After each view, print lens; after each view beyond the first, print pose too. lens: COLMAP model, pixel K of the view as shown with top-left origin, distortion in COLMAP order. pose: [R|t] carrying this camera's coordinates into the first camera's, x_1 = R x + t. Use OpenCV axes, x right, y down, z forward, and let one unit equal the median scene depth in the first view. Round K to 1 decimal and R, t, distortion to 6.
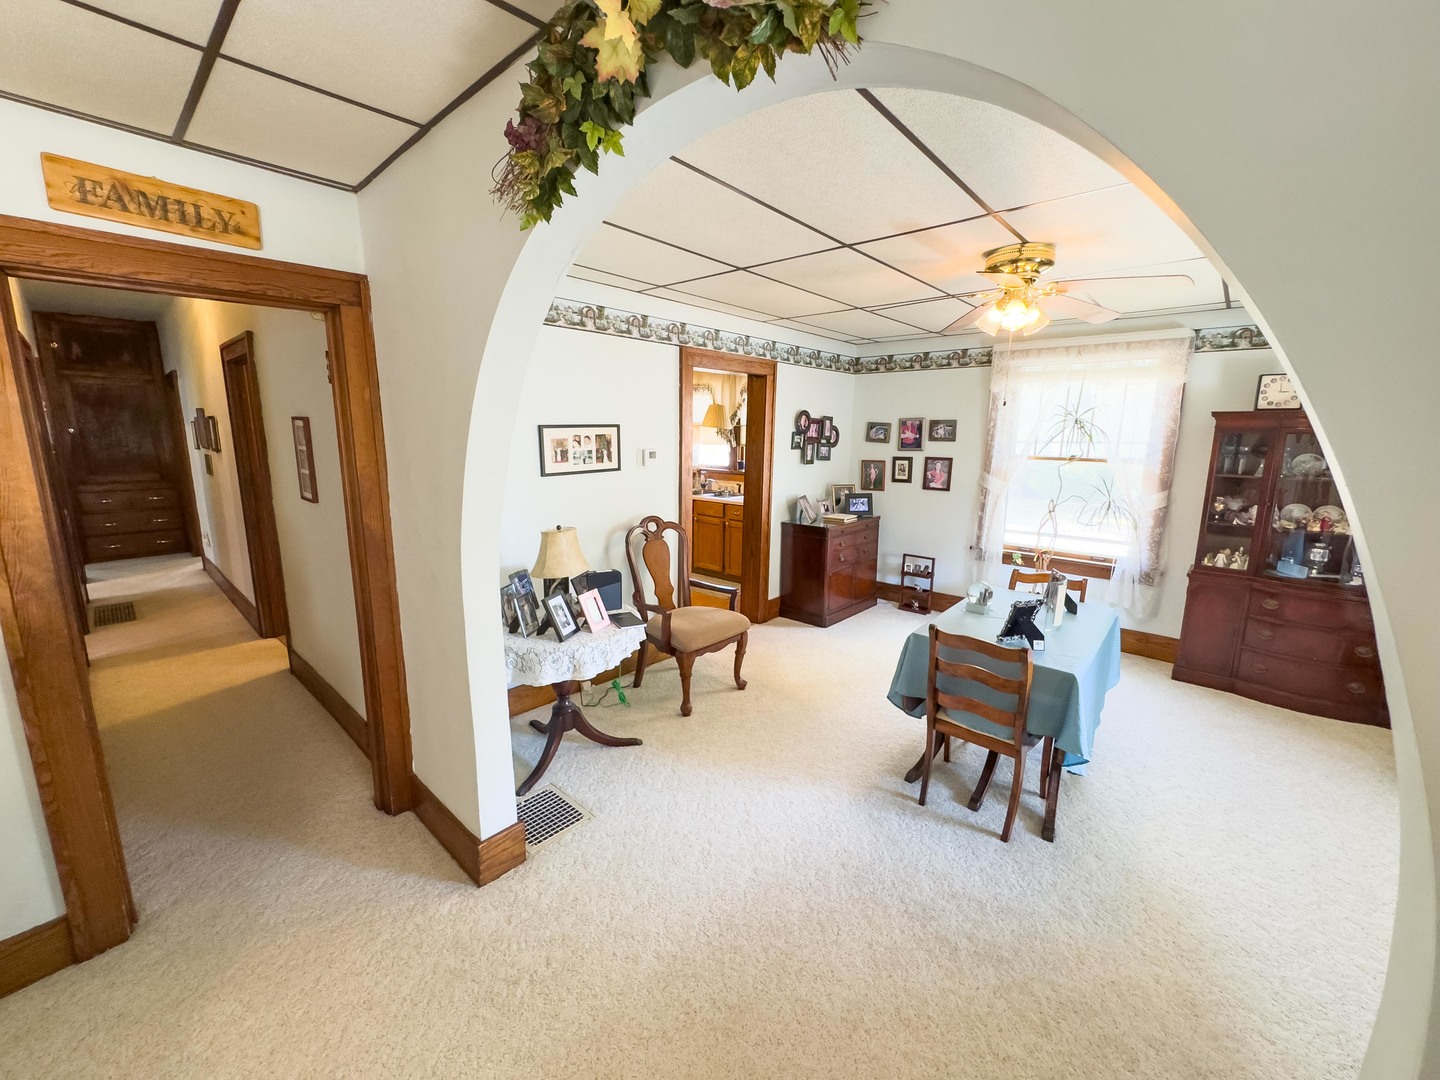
lens RADIAL K [[576.6, 0, 723.5], [0, 576.6, 538.1], [0, 0, 1]] dist [-0.004288, -0.000260]
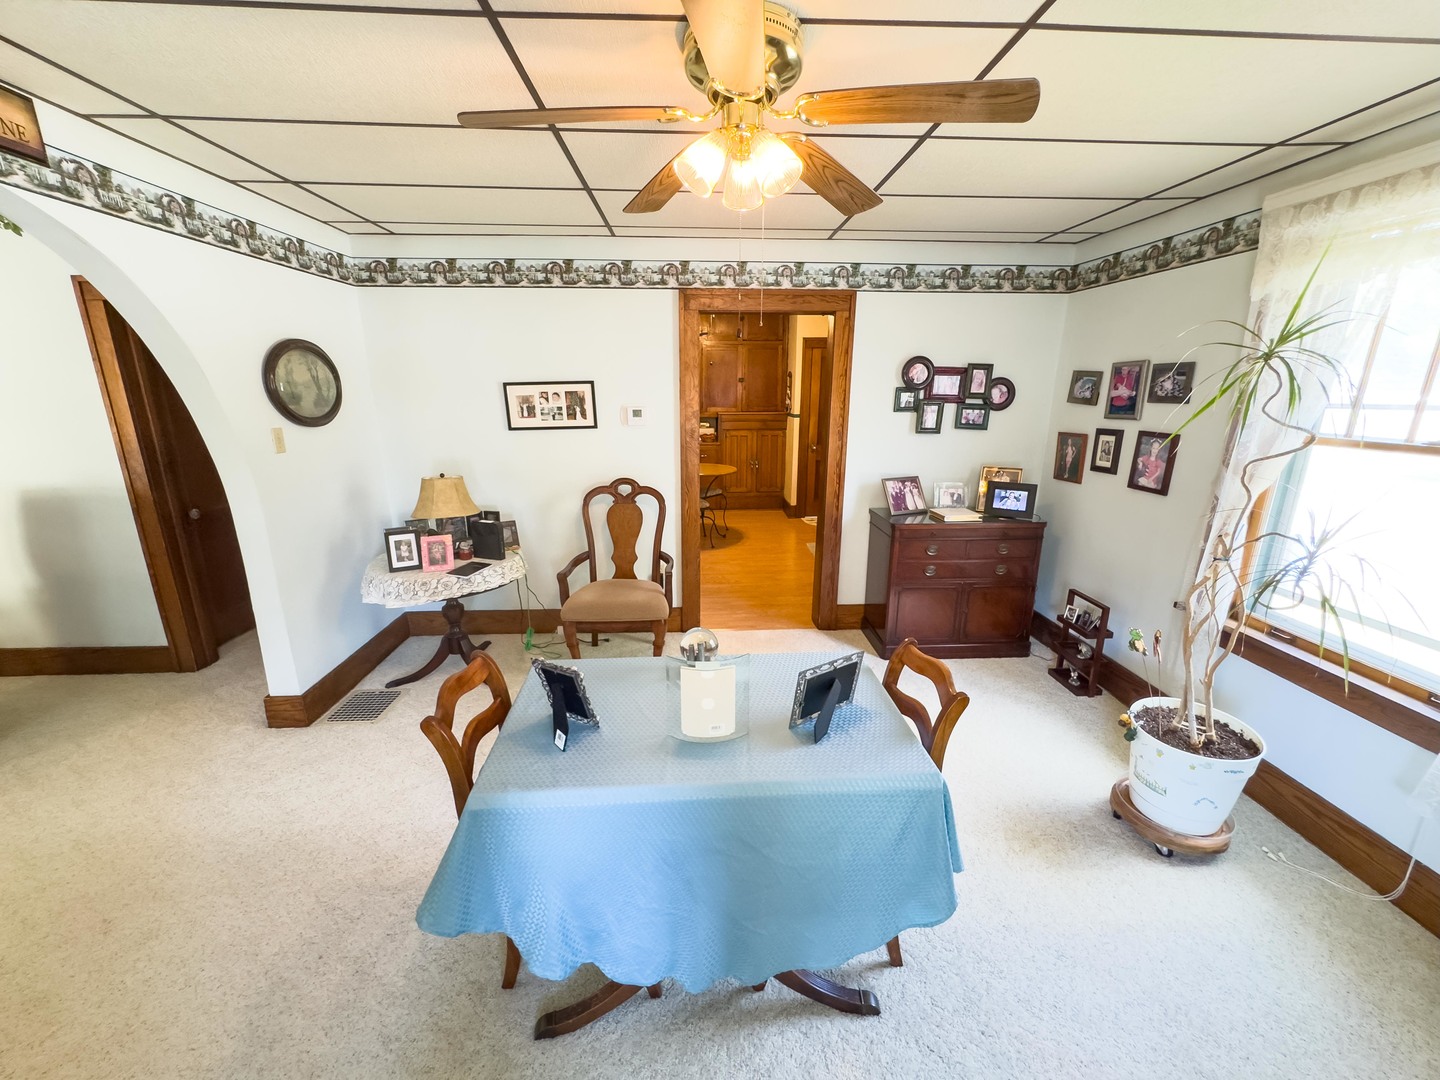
lens RADIAL K [[576.6, 0, 719.8], [0, 576.6, 538.5], [0, 0, 1]] dist [-0.004288, -0.000260]
pose [[0.699134, 0.173419, -0.693641, 0.490308], [-0.125528, 0.984842, 0.119701, -0.054609], [0.703885, 0.003384, 0.710306, 0.321343]]
